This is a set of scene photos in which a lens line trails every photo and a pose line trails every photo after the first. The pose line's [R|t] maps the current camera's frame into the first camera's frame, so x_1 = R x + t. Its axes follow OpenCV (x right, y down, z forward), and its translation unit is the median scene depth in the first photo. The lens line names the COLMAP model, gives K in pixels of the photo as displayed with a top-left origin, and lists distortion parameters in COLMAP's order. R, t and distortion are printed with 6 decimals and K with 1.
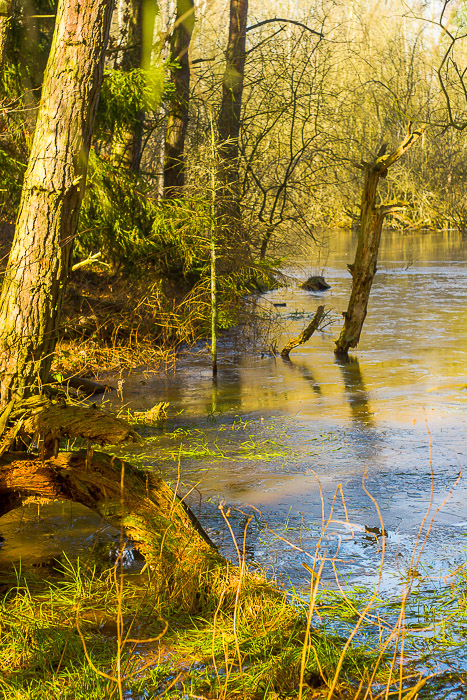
lens RADIAL K [[1640.9, 0, 233.5], [0, 1640.9, 350.0], [0, 0, 1]] dist [-0.059419, -0.766808]
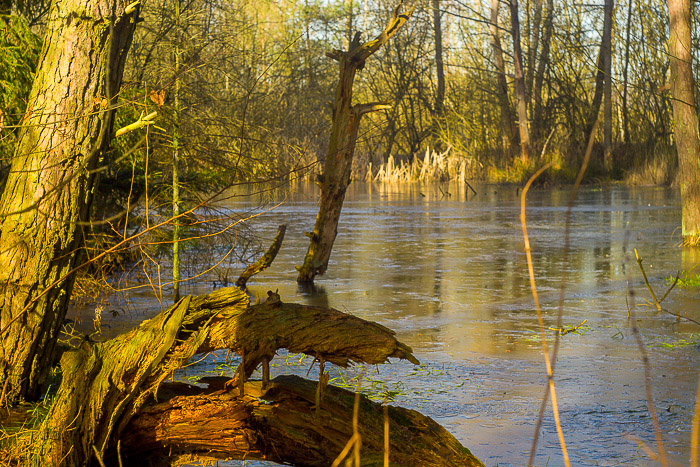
lens RADIAL K [[1640.9, 0, 350.0], [0, 1640.9, 233.5], [0, 0, 1]] dist [-0.059419, -0.766808]
pose [[0.972351, -0.001250, 0.233522, -0.165855], [0.013208, 0.998679, -0.049652, 0.029344], [-0.233152, 0.051363, 0.971083, 0.296443]]
